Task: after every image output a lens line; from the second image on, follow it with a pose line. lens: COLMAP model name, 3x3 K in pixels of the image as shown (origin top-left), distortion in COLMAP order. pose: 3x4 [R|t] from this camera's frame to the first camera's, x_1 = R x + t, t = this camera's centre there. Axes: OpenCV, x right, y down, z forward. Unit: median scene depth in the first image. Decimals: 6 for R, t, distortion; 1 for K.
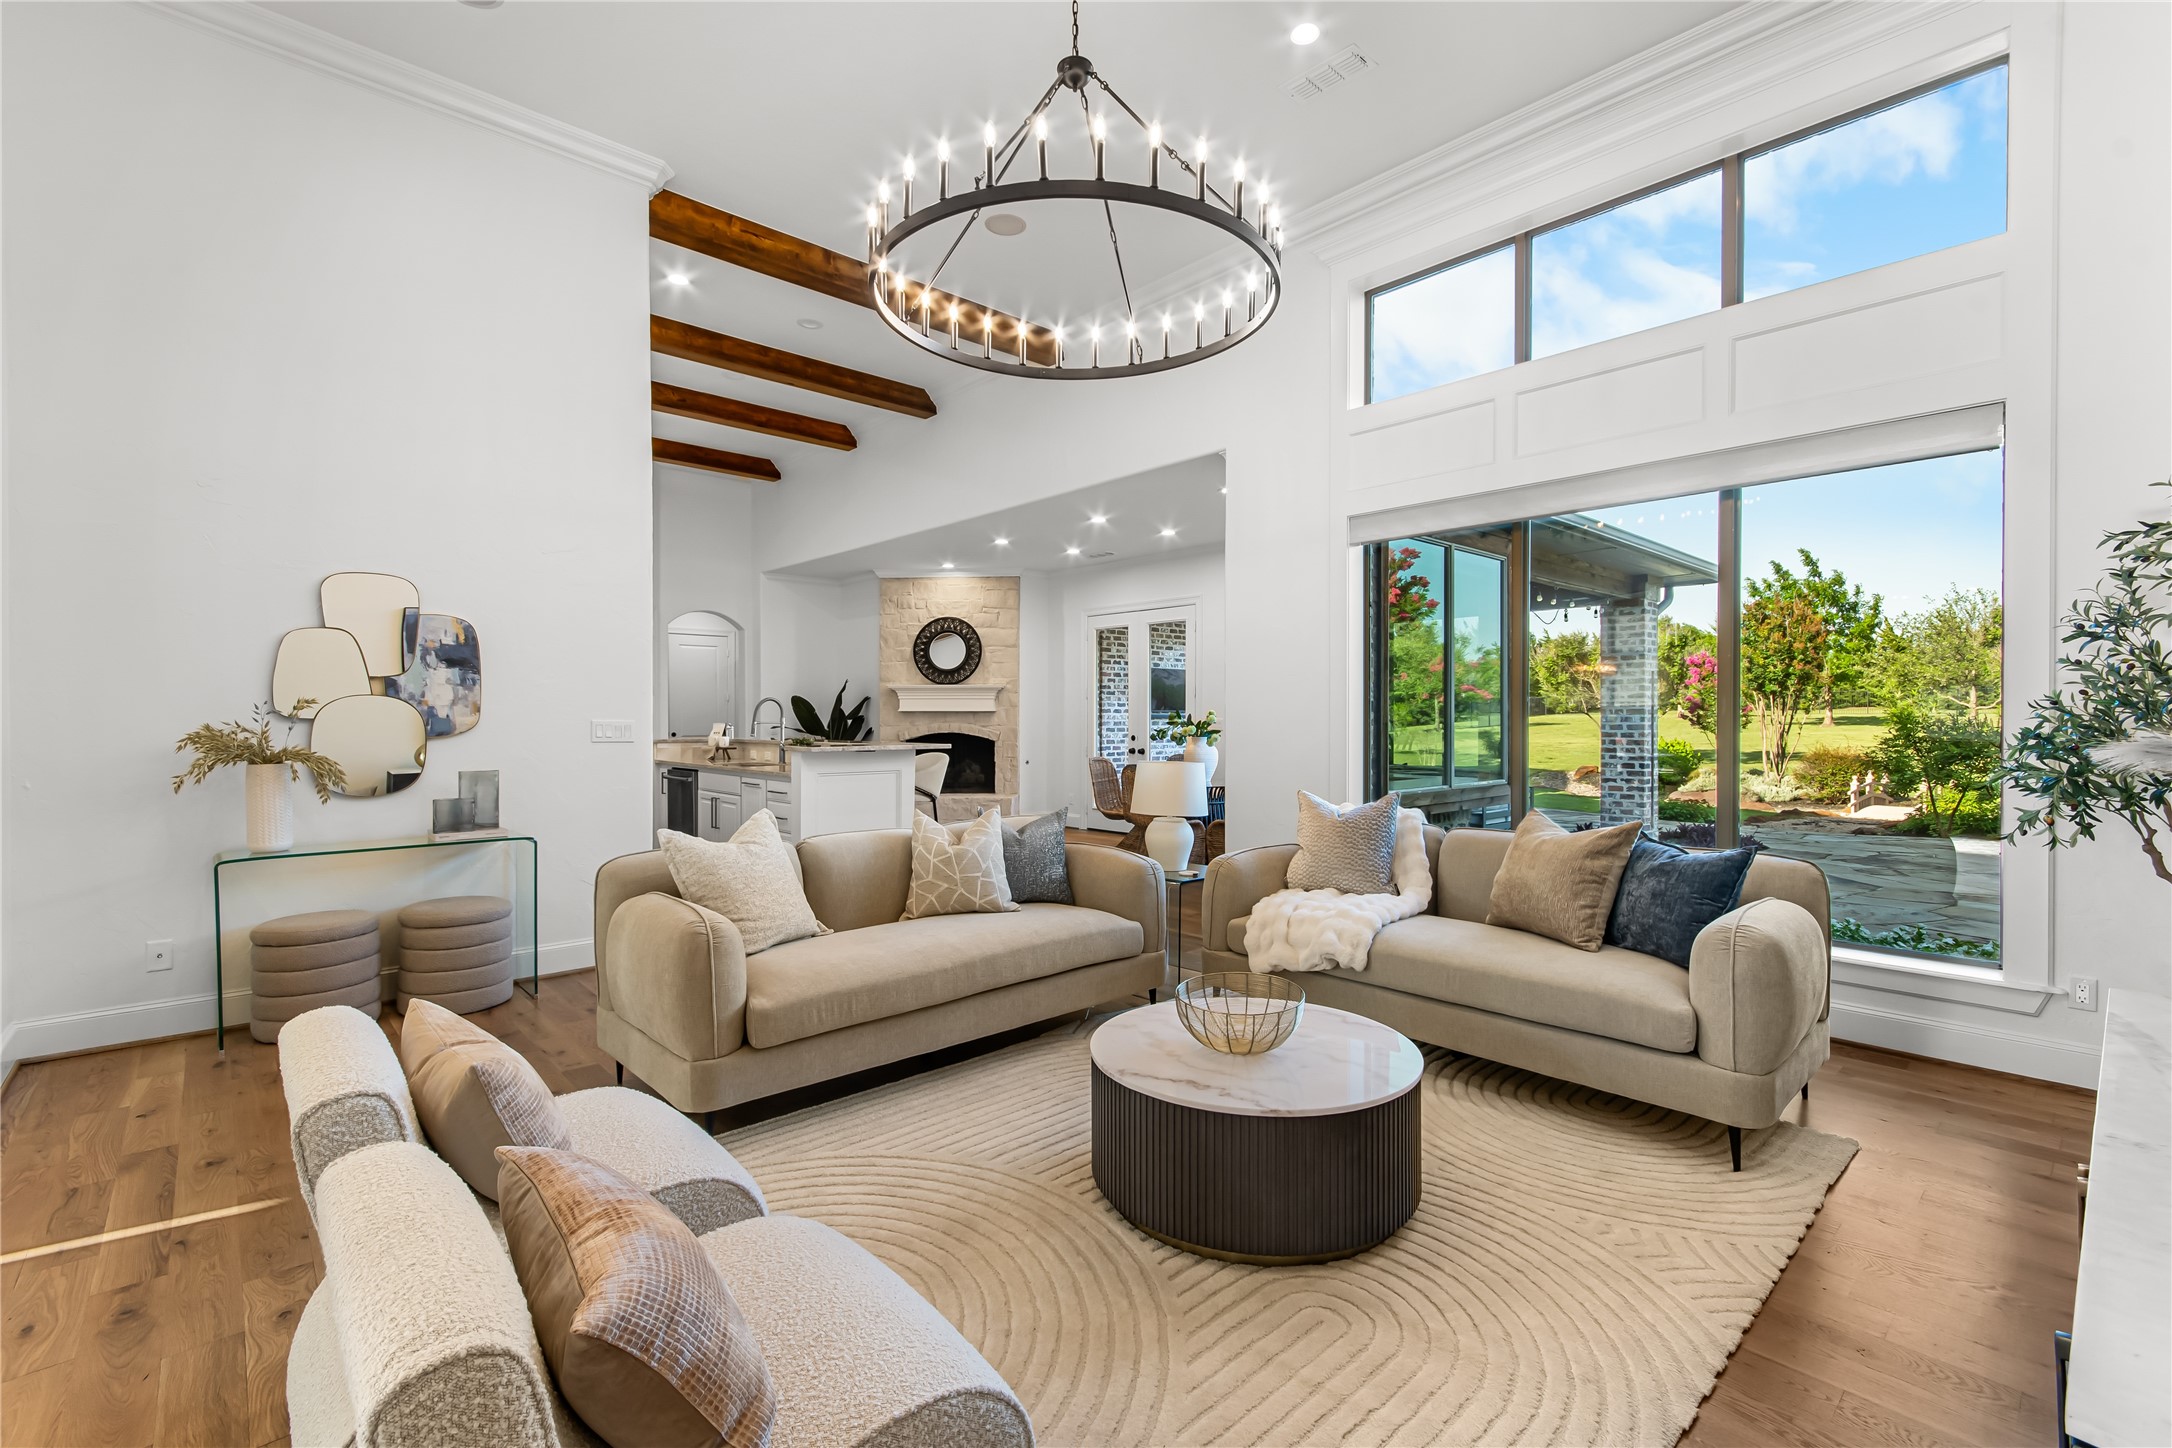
lens RADIAL K [[959.5, 0, 1086.0], [0, 959.5, 724.0], [0, 0, 1]] dist [0.000851, 0.000775]
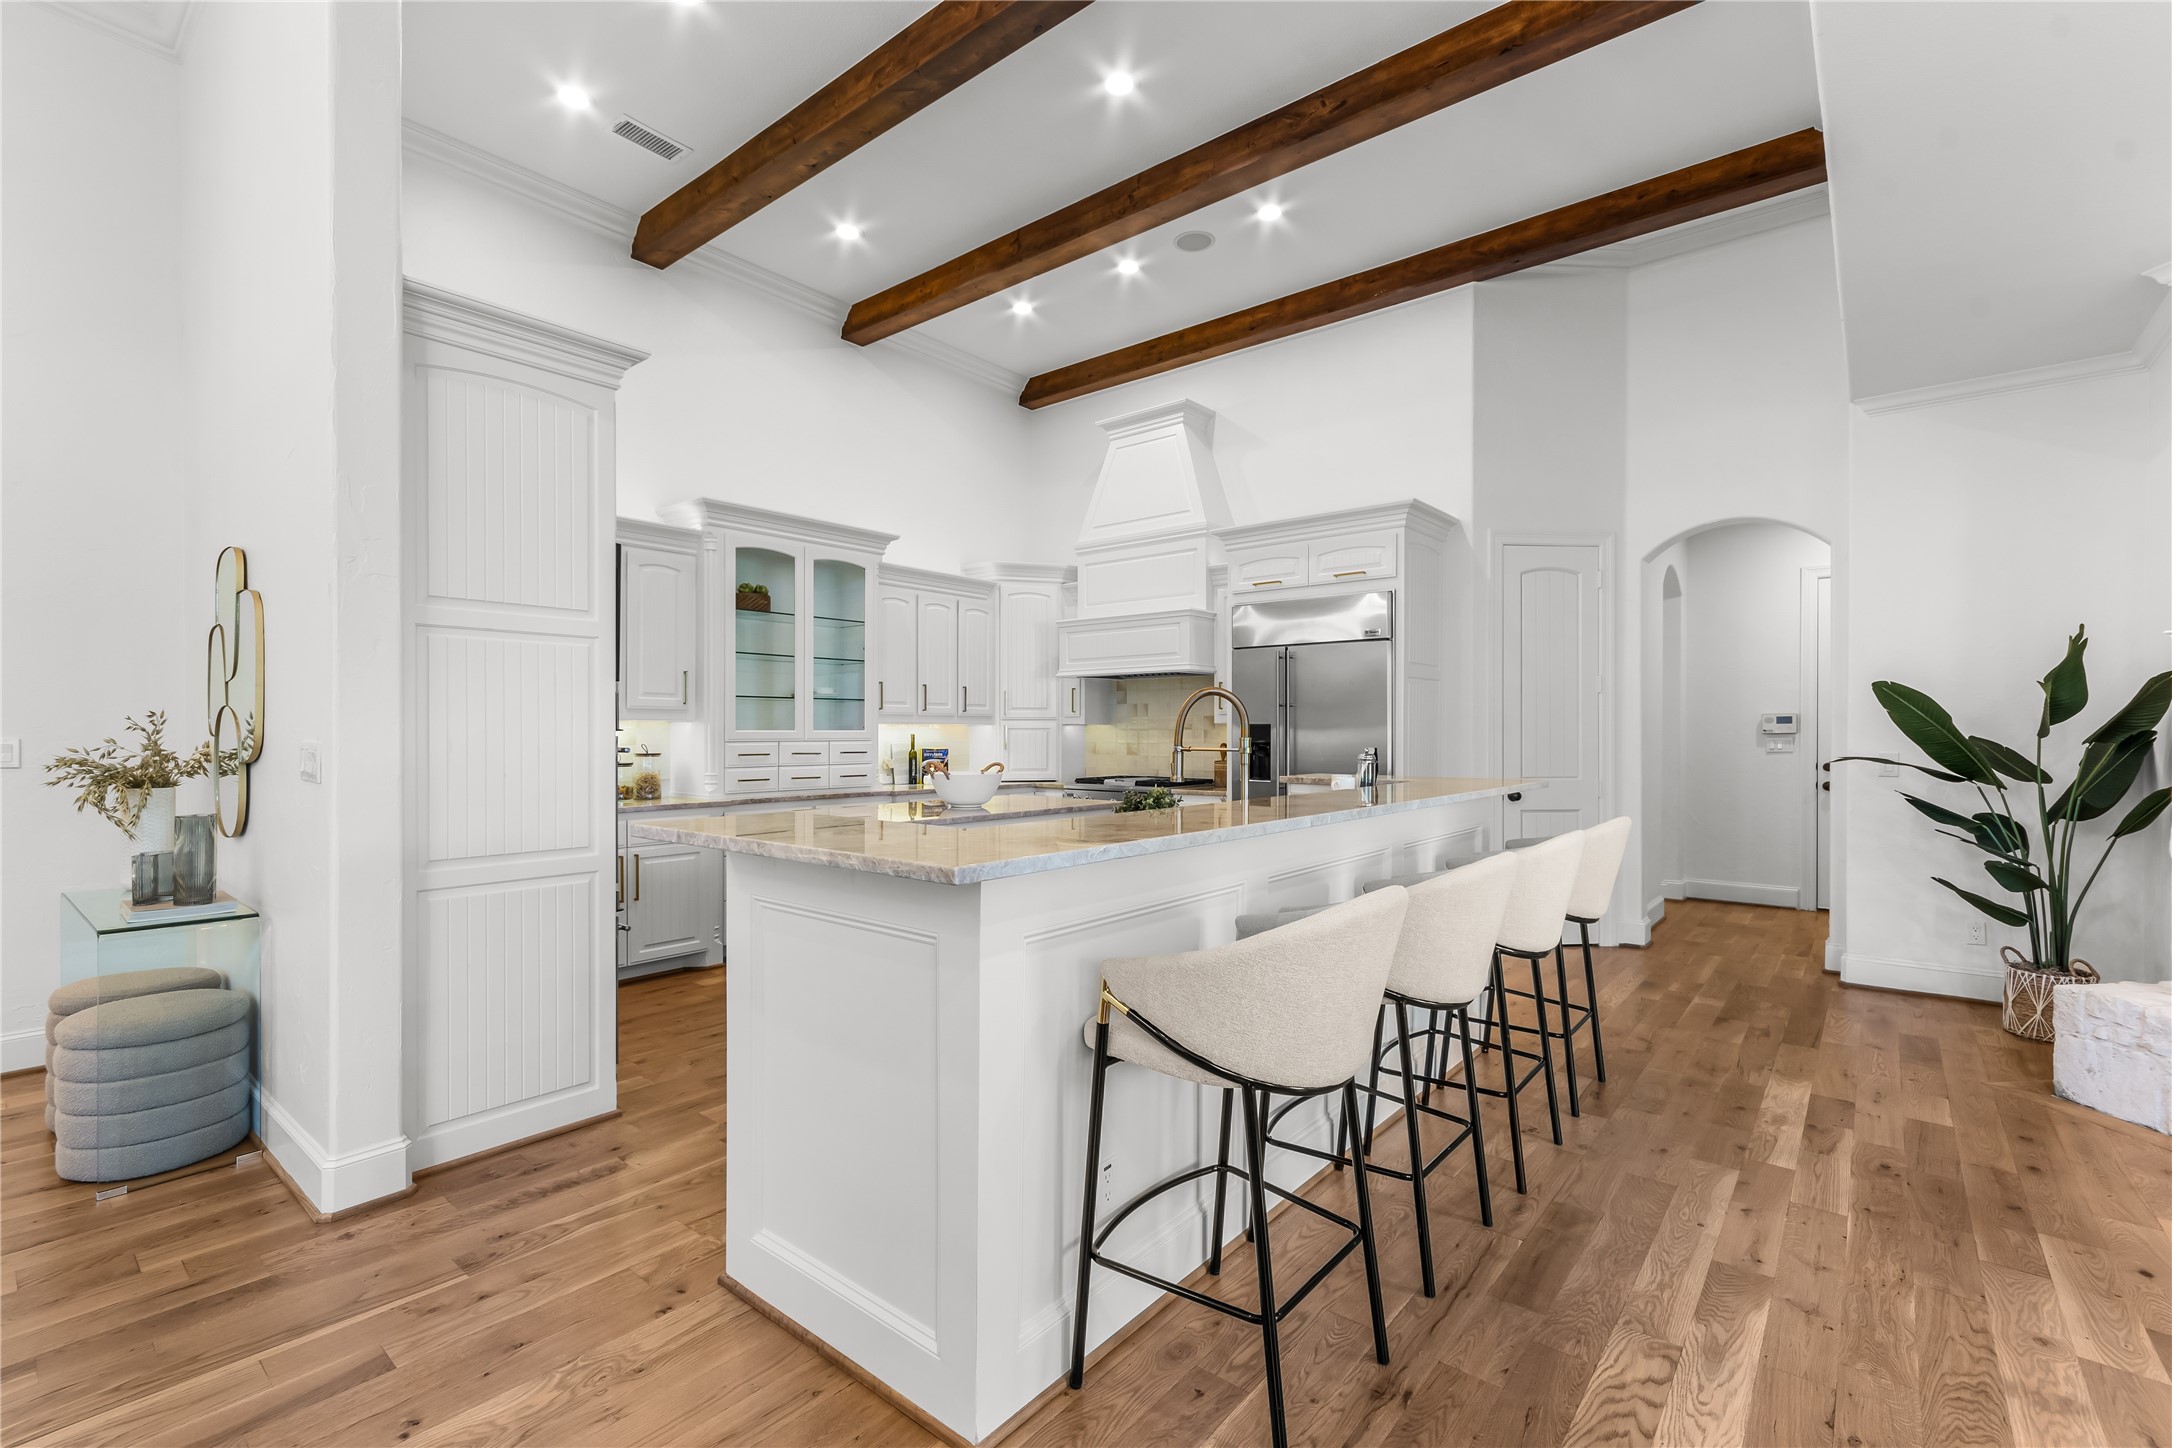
lens RADIAL K [[951.5, 0, 1090.9], [0, 951.5, 733.8], [0, 0, 1]] dist [0.011851, 0.000213]
pose [[0.143415, 0.001242, -0.989662, 0.044793], [-0.007571, 0.999971, 0.000157, -0.005005], [0.989634, 0.007471, 0.143420, 0.610415]]
